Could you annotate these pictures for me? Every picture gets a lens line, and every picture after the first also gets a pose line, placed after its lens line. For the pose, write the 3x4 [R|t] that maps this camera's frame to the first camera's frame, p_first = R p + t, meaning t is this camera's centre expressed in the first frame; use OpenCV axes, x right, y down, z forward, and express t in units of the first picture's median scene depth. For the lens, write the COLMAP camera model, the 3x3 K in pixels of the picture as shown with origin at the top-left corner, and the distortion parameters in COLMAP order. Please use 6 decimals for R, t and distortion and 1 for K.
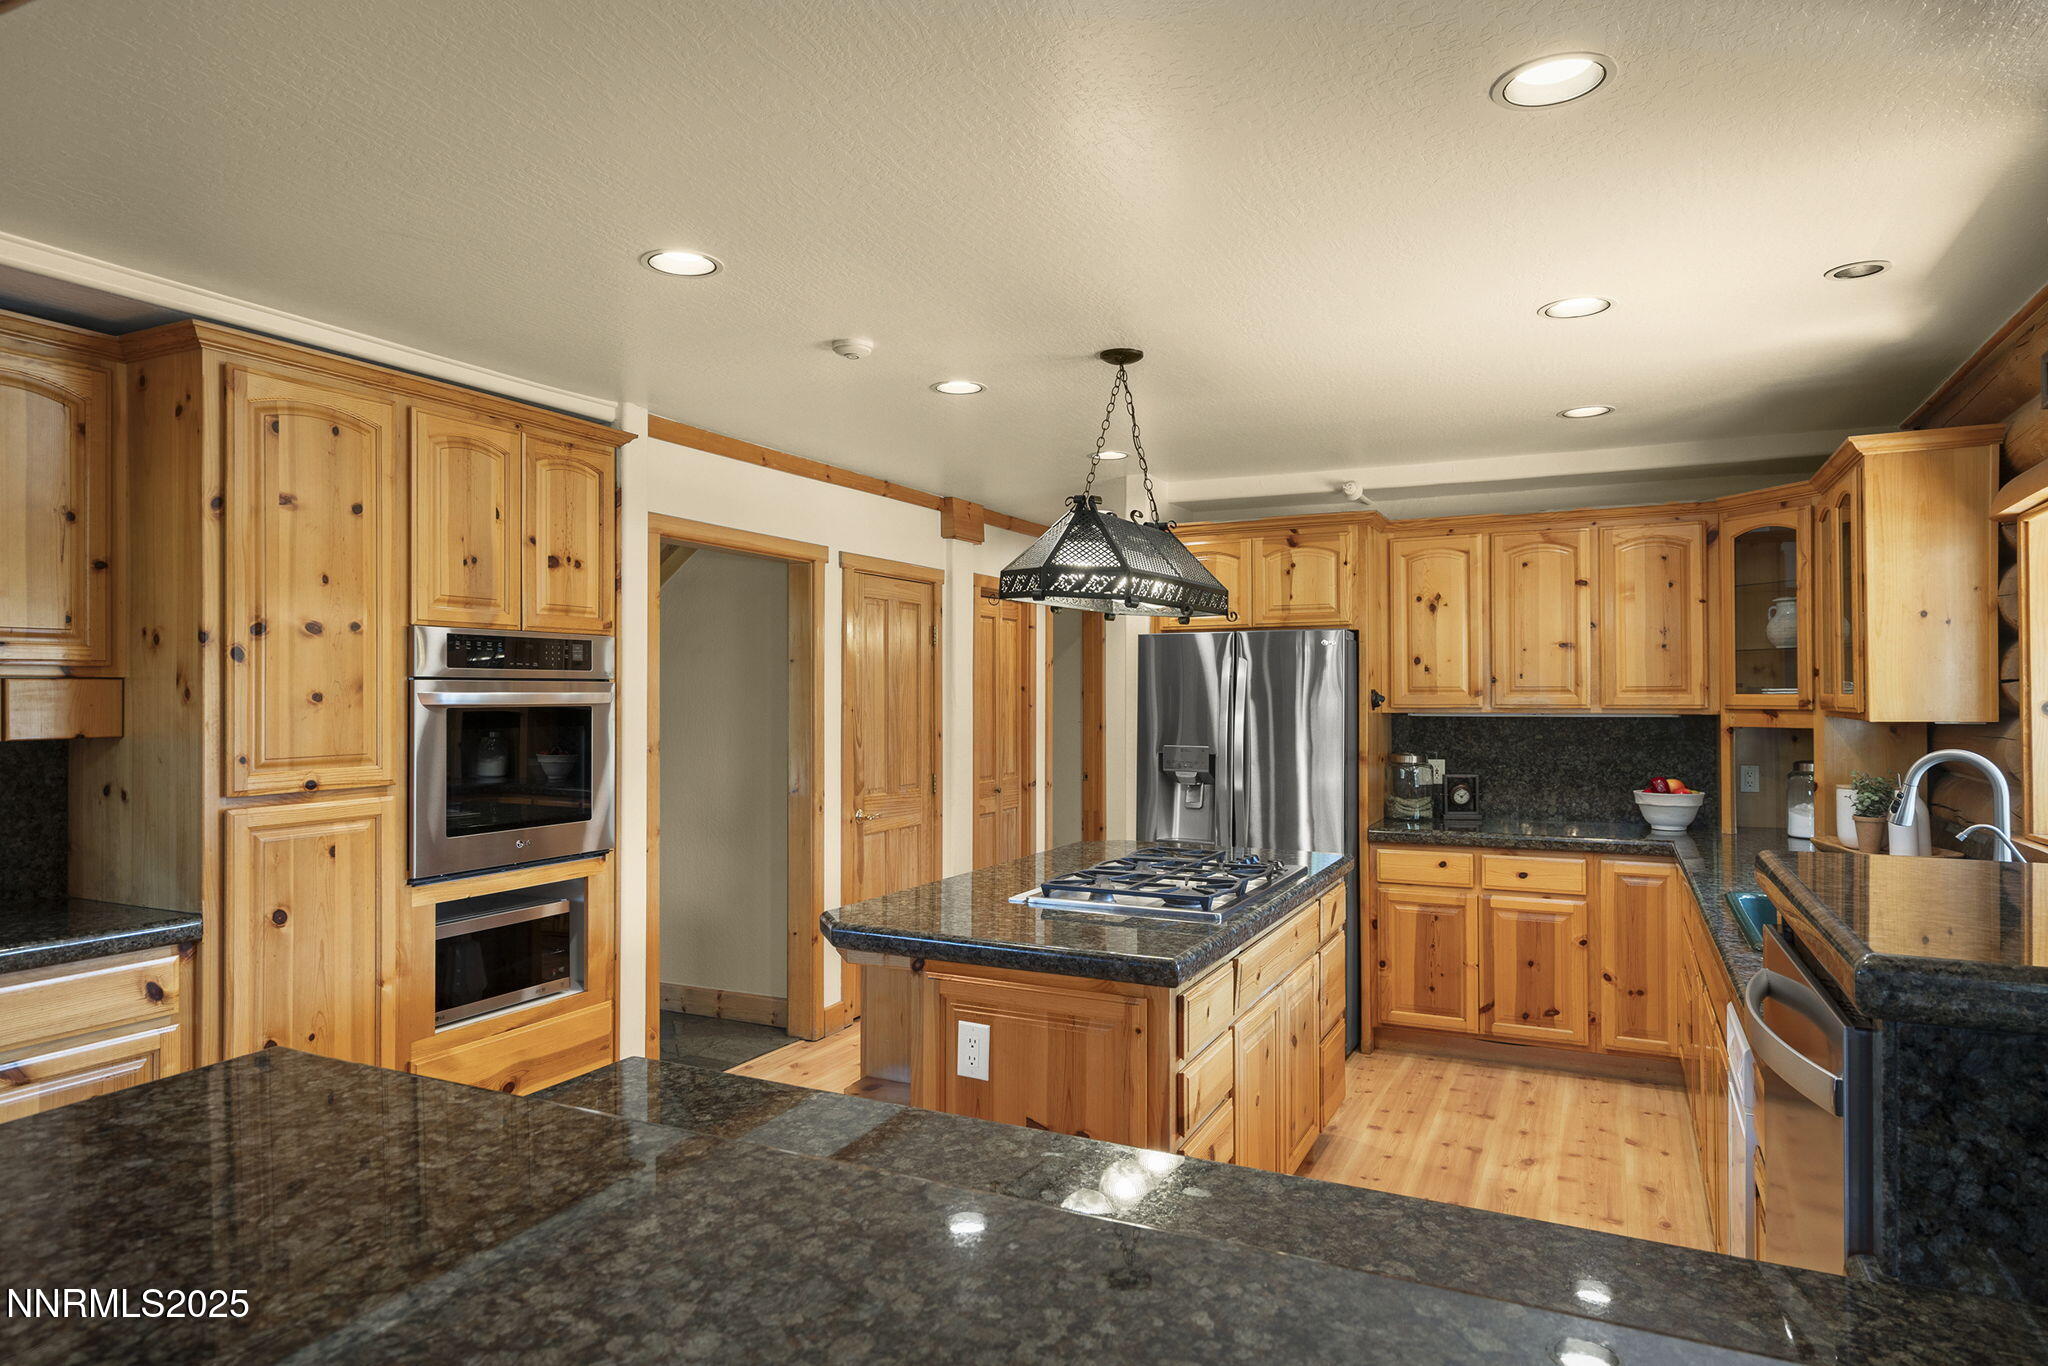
lens RADIAL K [[1171.8, 0, 1019.2], [0, 1171.8, 692.6], [0, 0, 1]] dist [-0.004318, -0.000326]
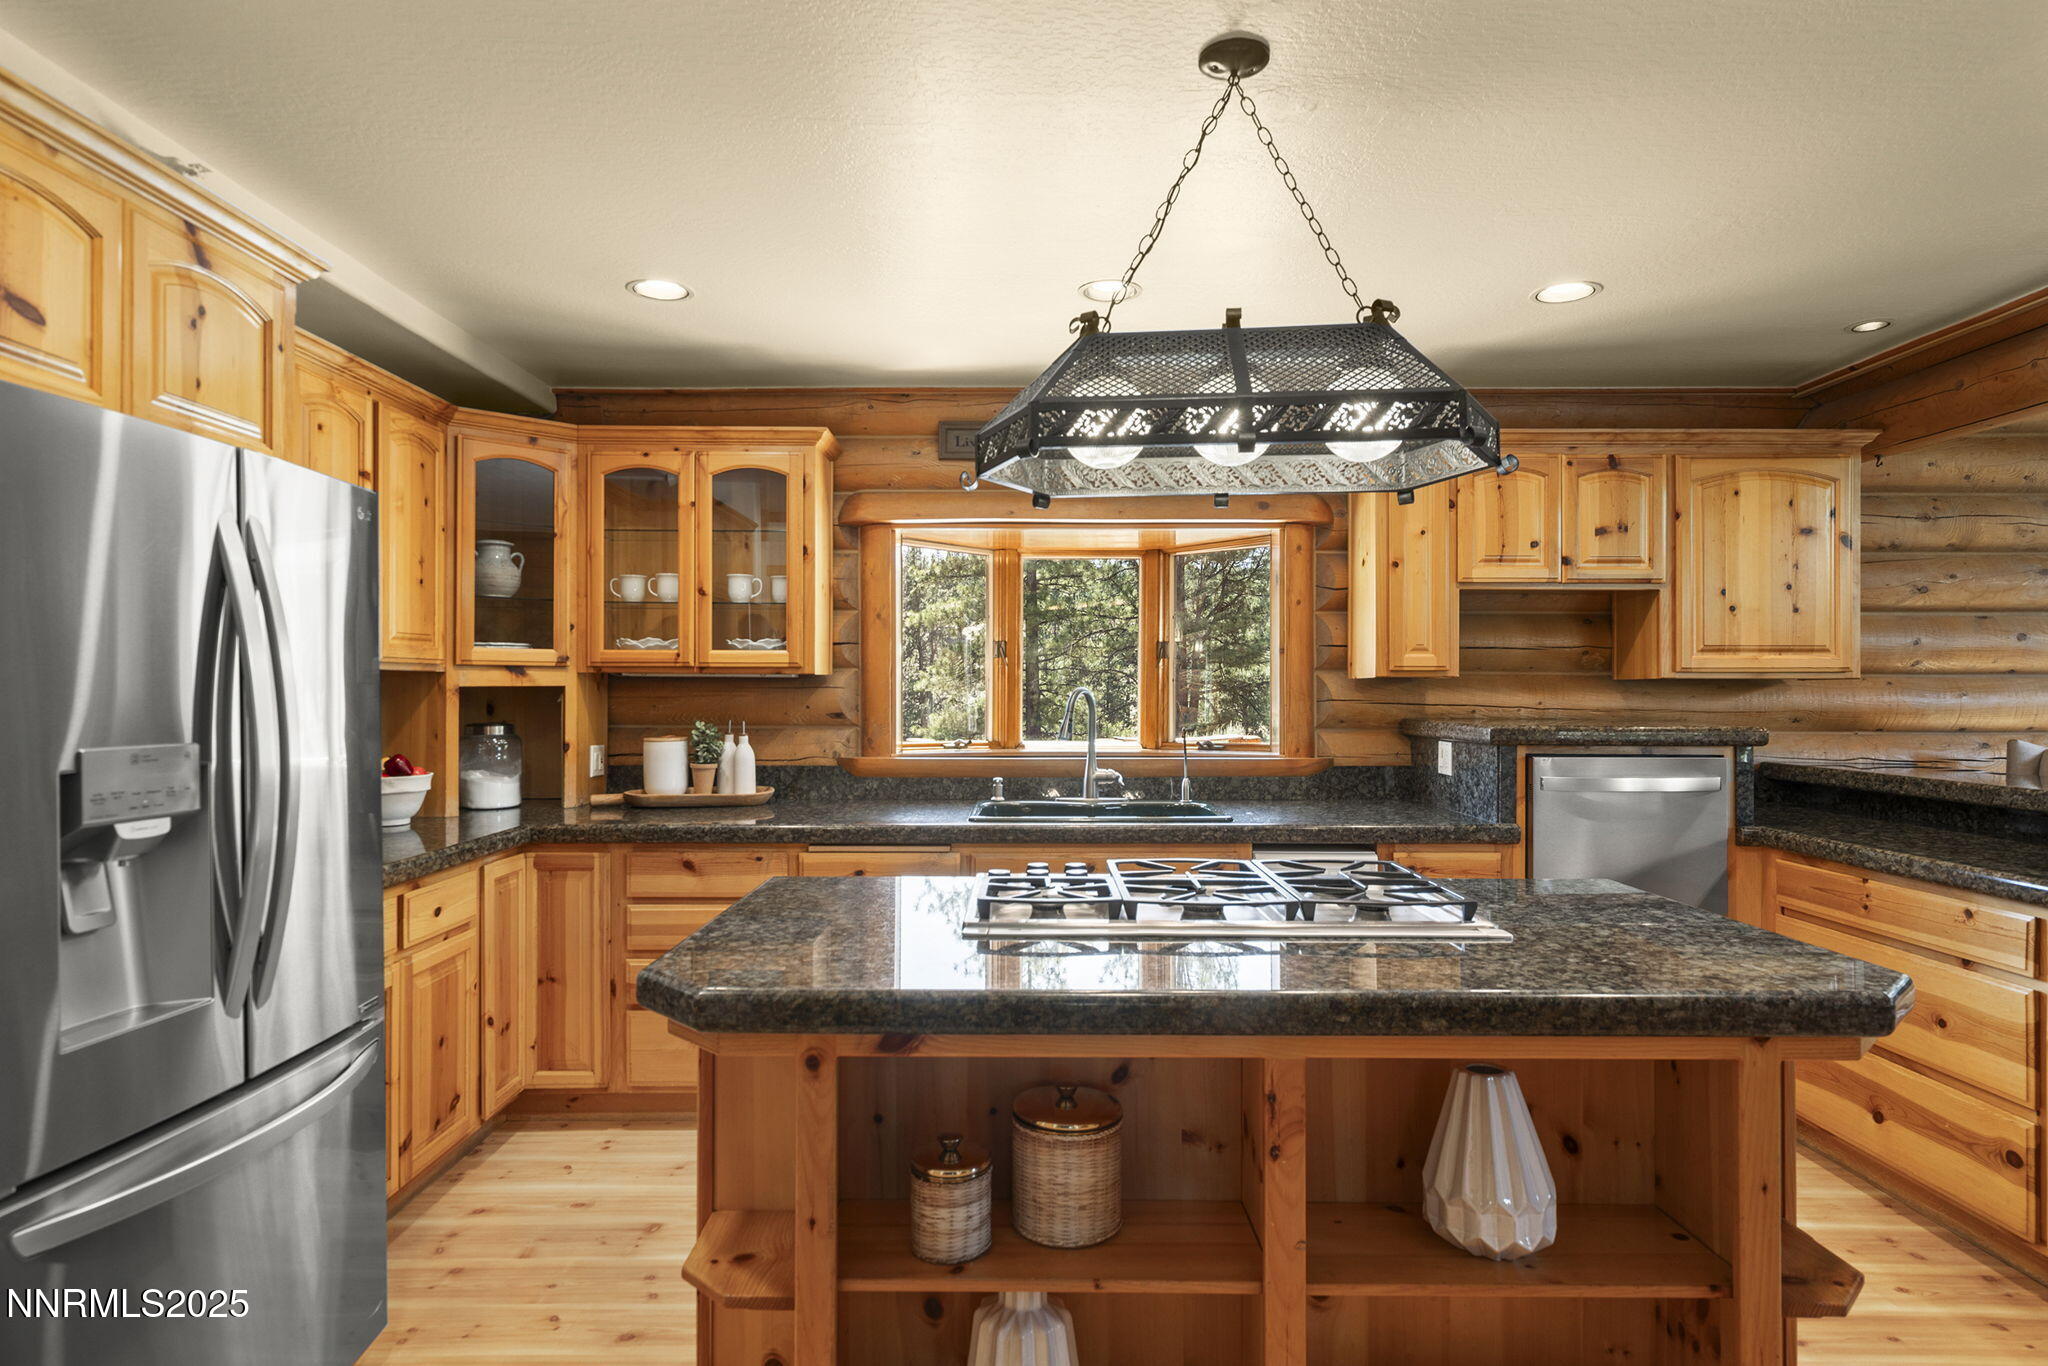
lens RADIAL K [[1171.8, 0, 1017.6], [0, 1171.8, 678.5], [0, 0, 1]] dist [-0.004318, -0.000326]
pose [[-0.444442, 0.008978, 0.895762, -0.310763], [-0.004623, 0.999913, -0.012316, 0.032036], [-0.895795, -0.009615, -0.444362, 1.020735]]
